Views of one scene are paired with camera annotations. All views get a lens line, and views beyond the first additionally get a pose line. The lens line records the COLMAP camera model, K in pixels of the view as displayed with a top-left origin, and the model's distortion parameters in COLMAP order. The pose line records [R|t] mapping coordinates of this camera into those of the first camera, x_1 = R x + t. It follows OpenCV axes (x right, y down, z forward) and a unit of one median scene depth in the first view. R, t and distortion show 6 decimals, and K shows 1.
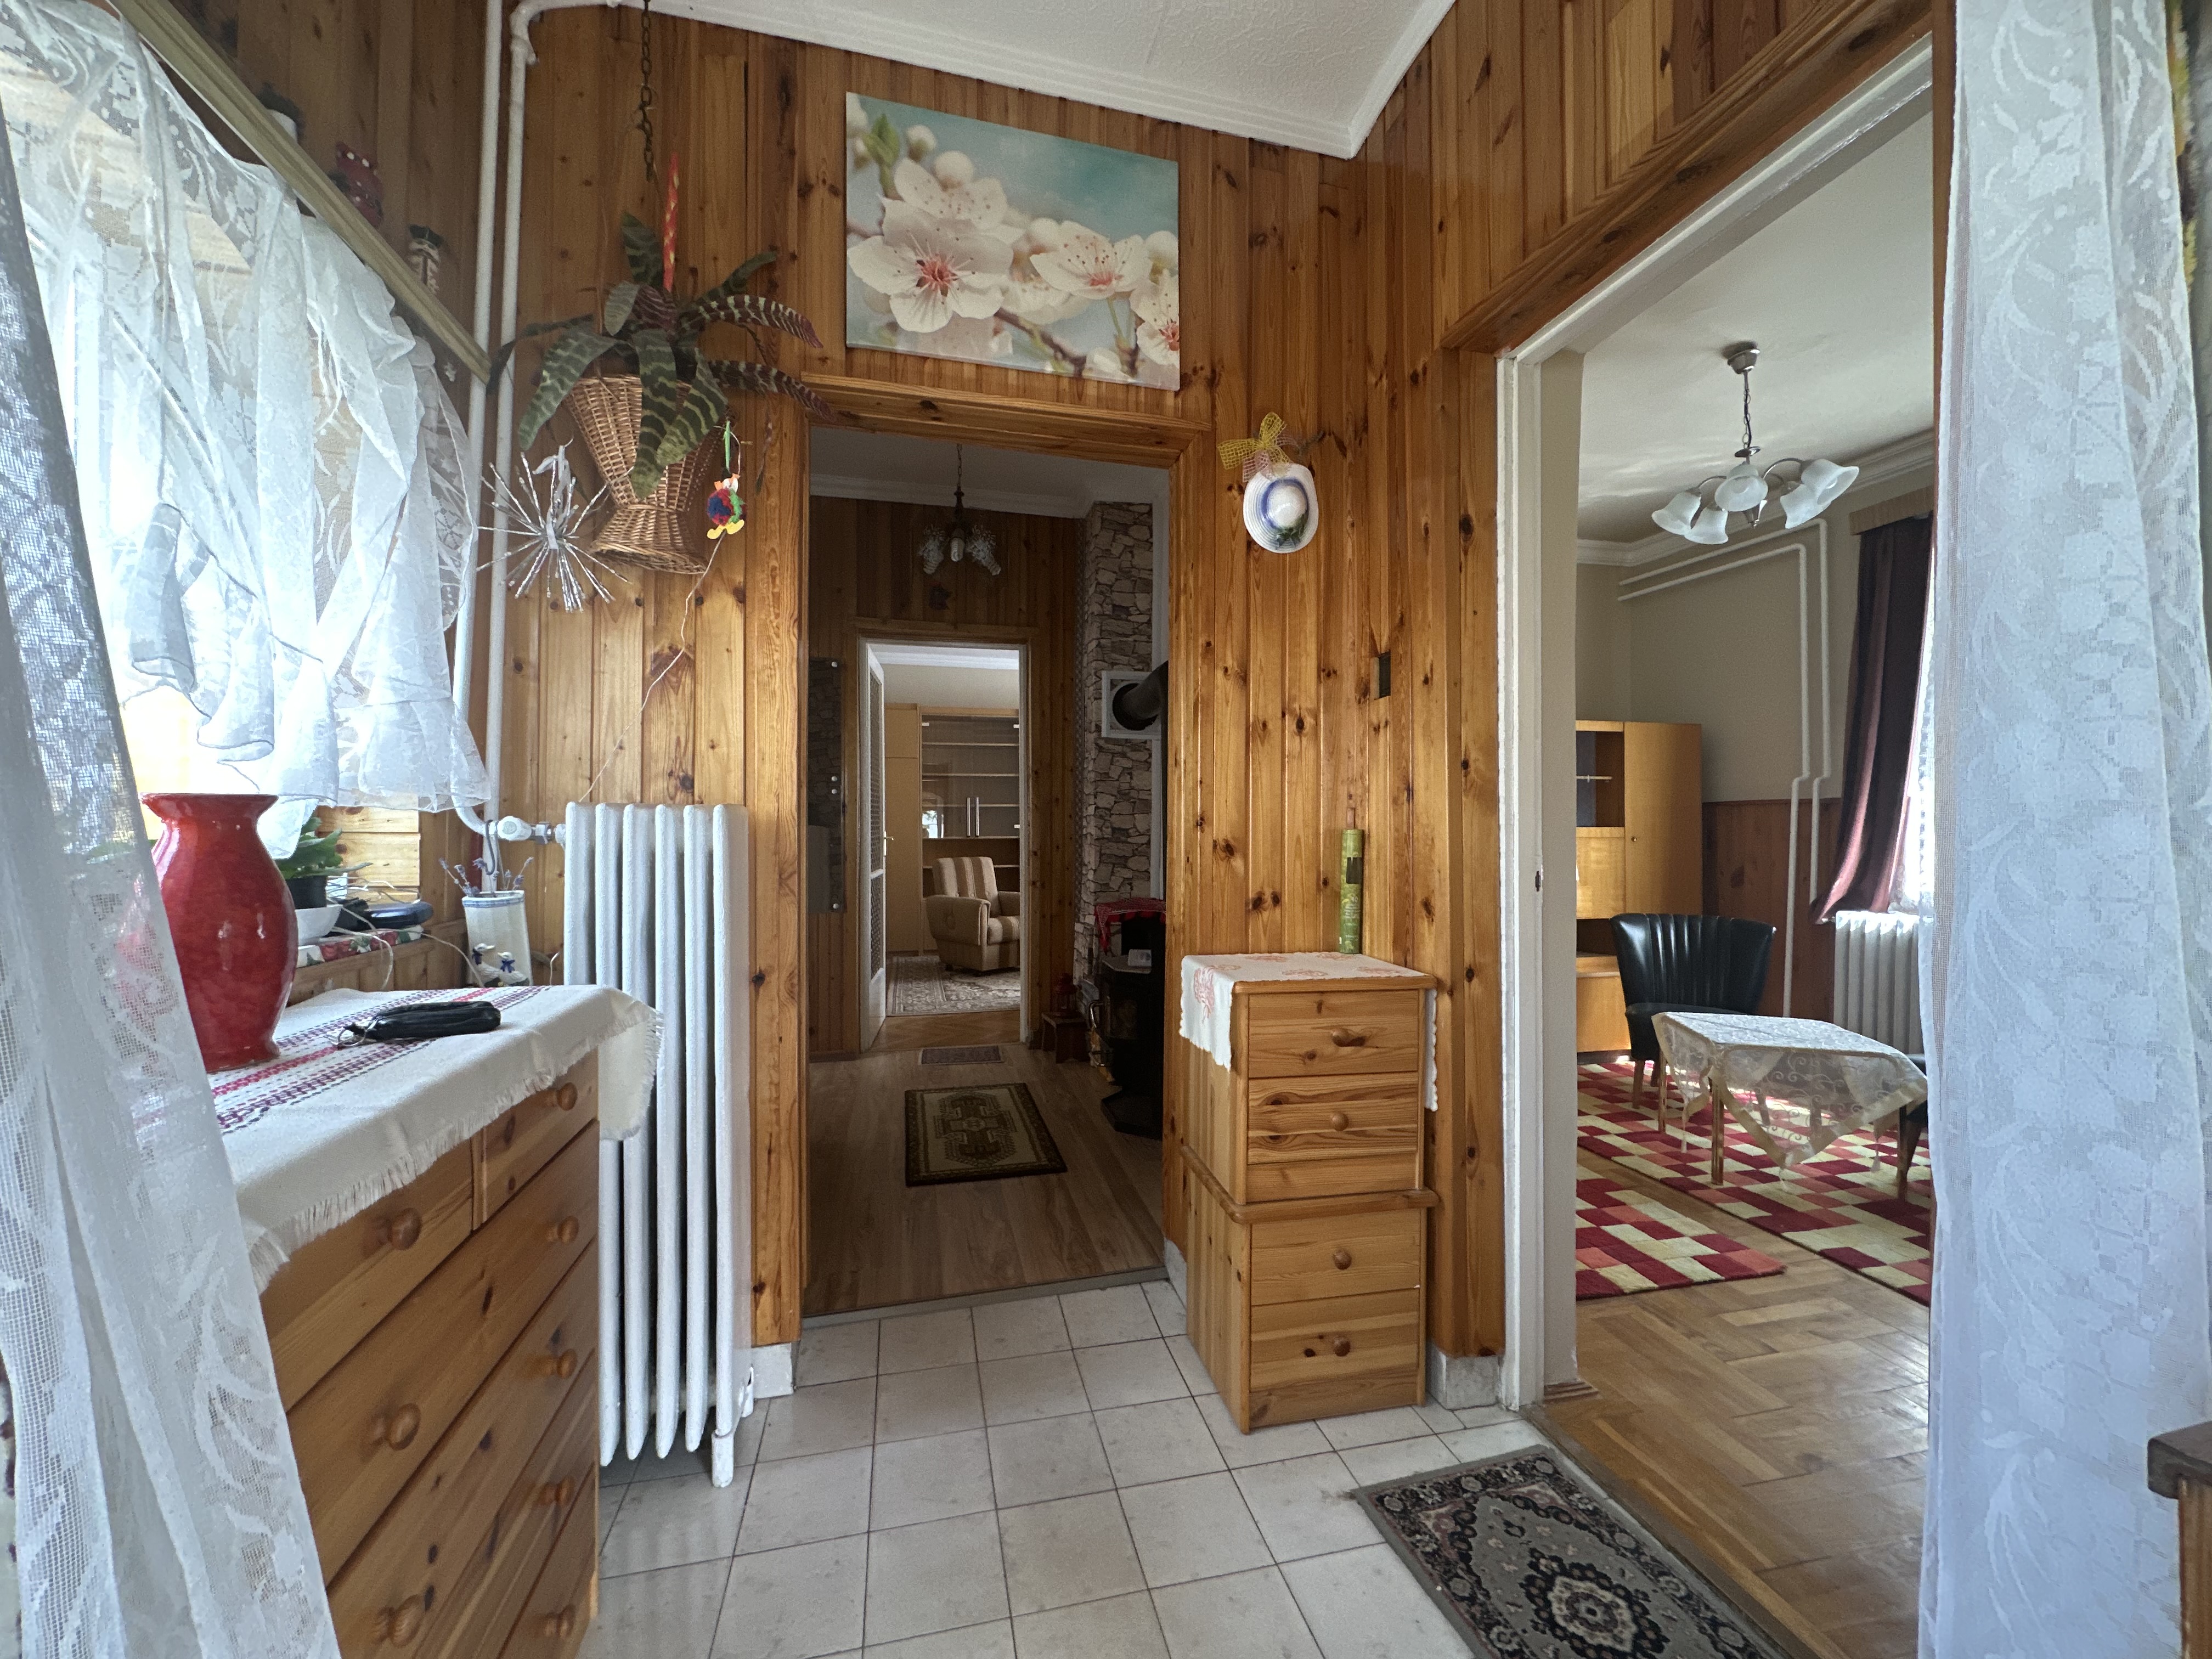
lens RADIAL K [[875.4, 0, 1107.2], [0, 875.4, 829.8], [0, 0, 1]] dist [-0.003213, -0.000504]
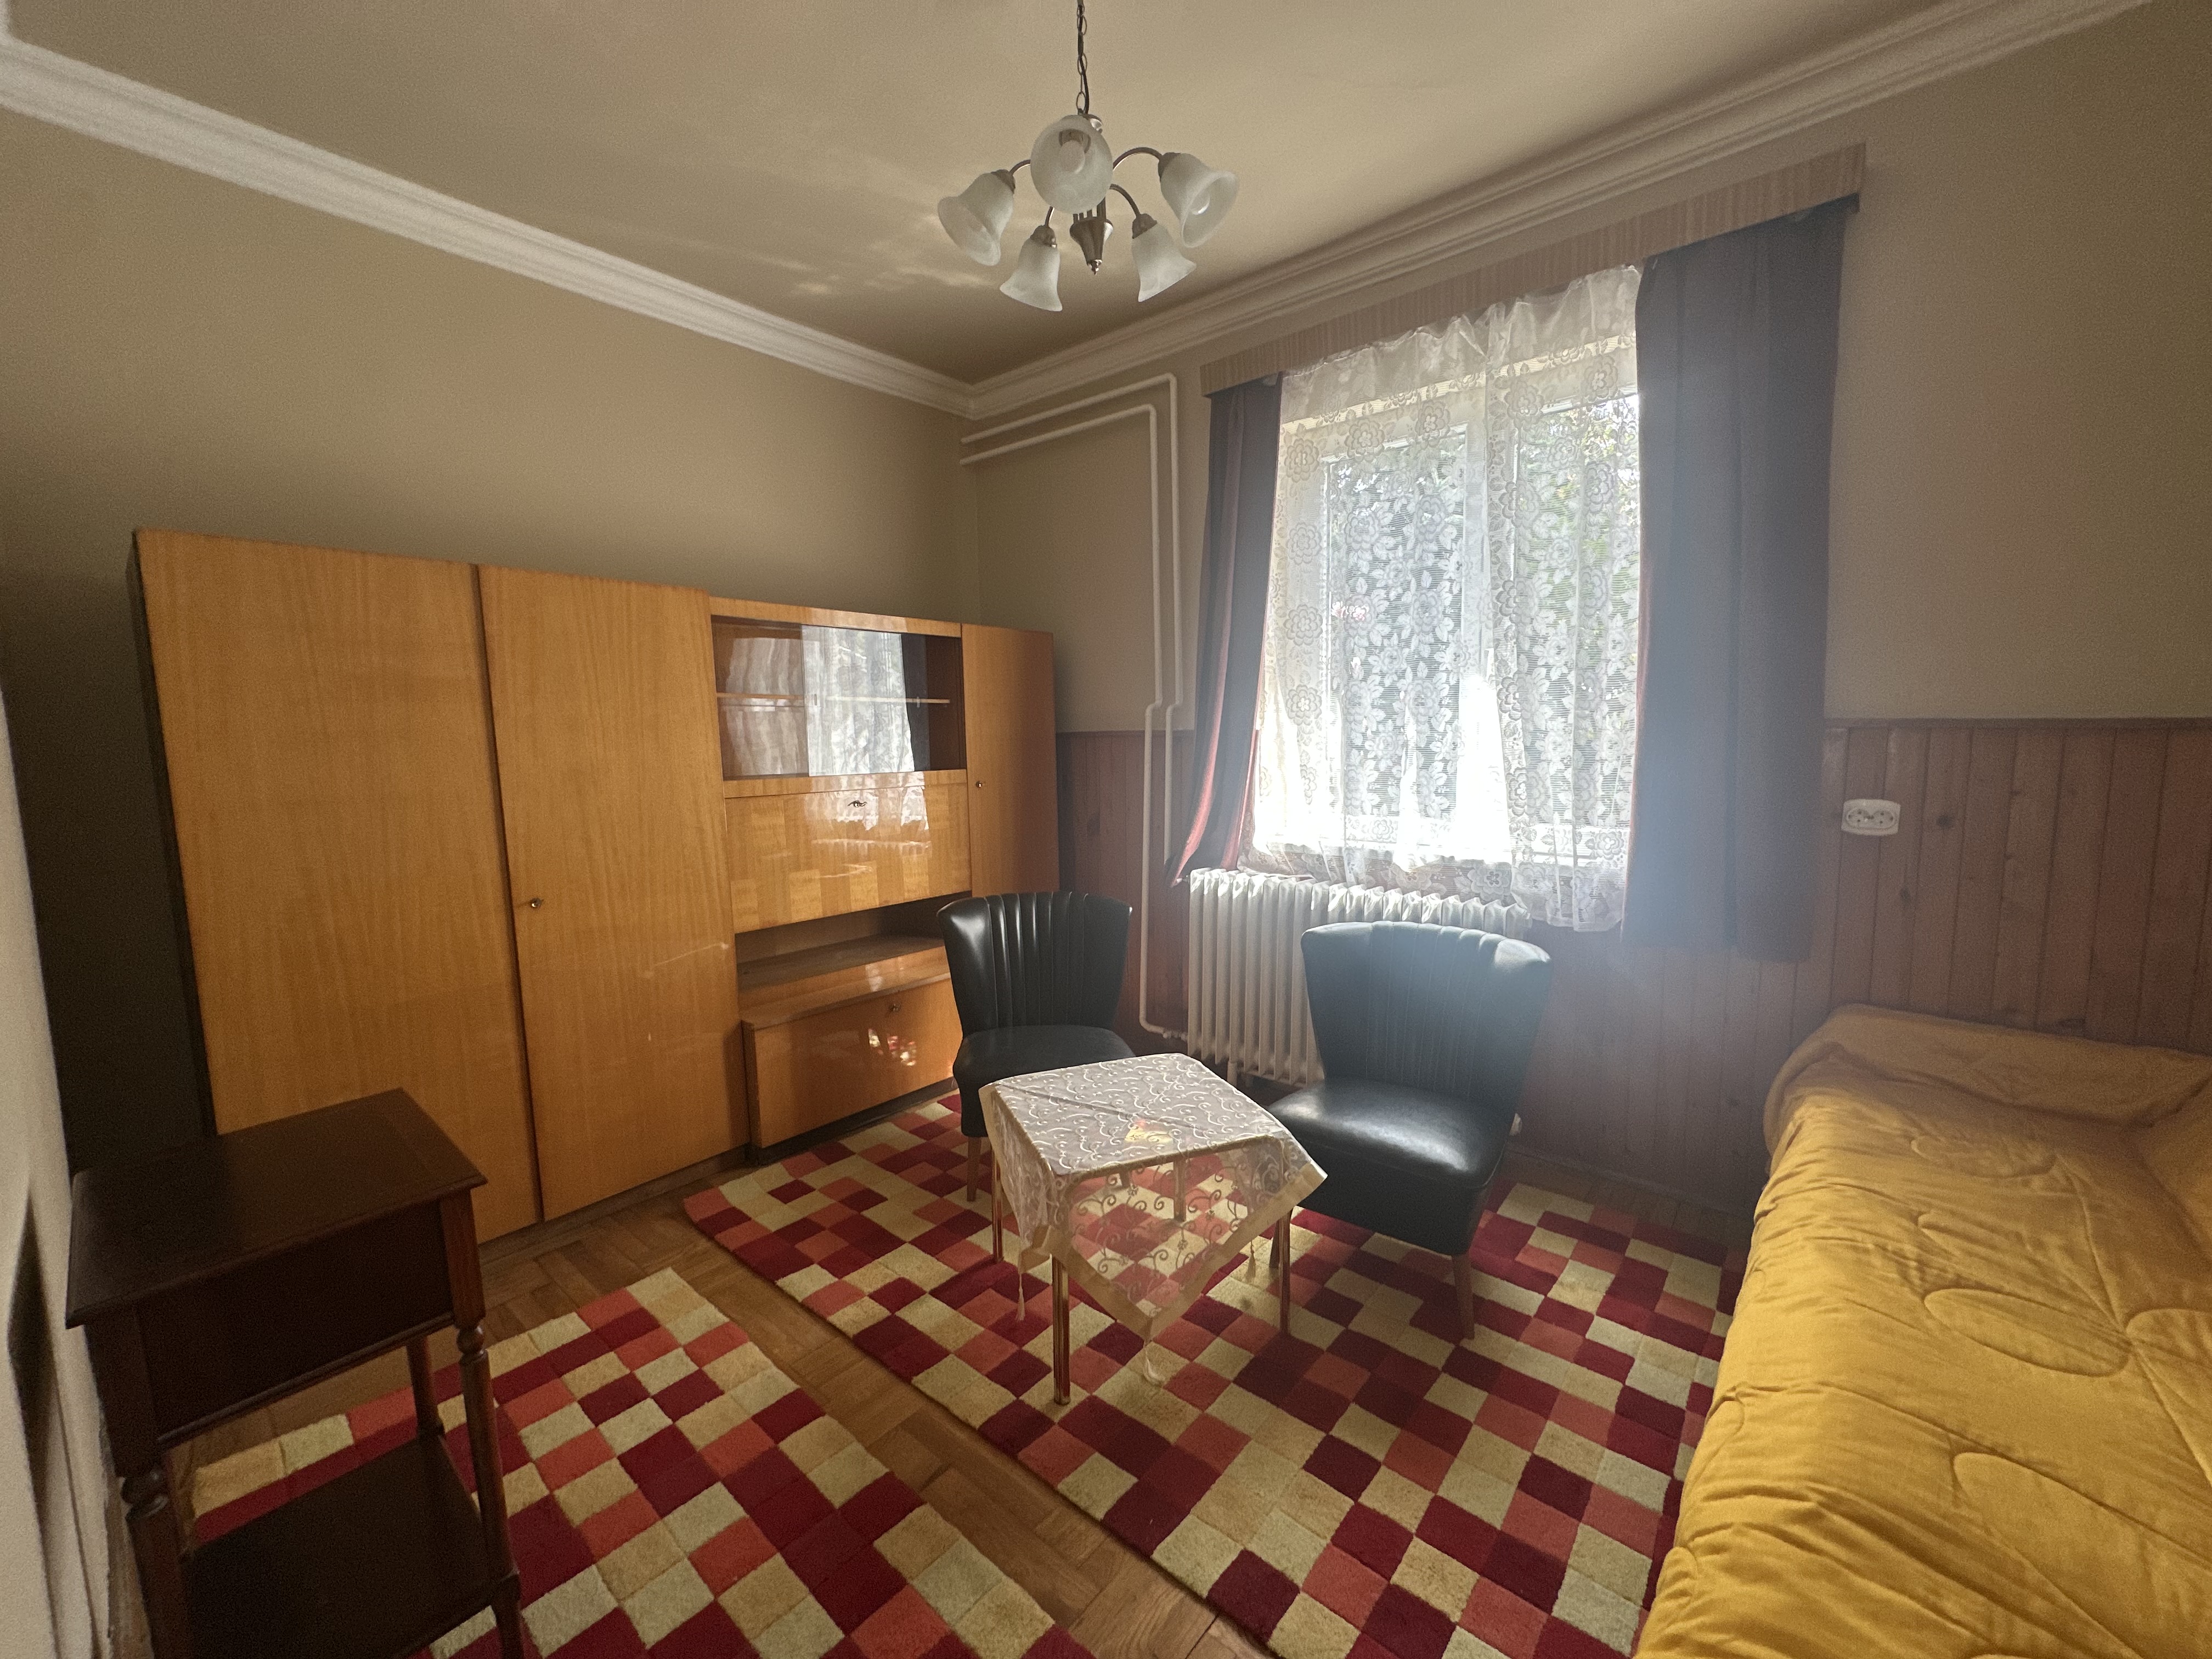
lens RADIAL K [[875.4, 0, 1106.1], [0, 875.4, 829.6], [0, 0, 1]] dist [-0.003213, -0.000504]
pose [[0.808722, -0.077021, 0.583126, 0.313087], [0.015687, 0.993861, 0.109516, -0.038454], [-0.587981, -0.079420, 0.804966, 0.411935]]
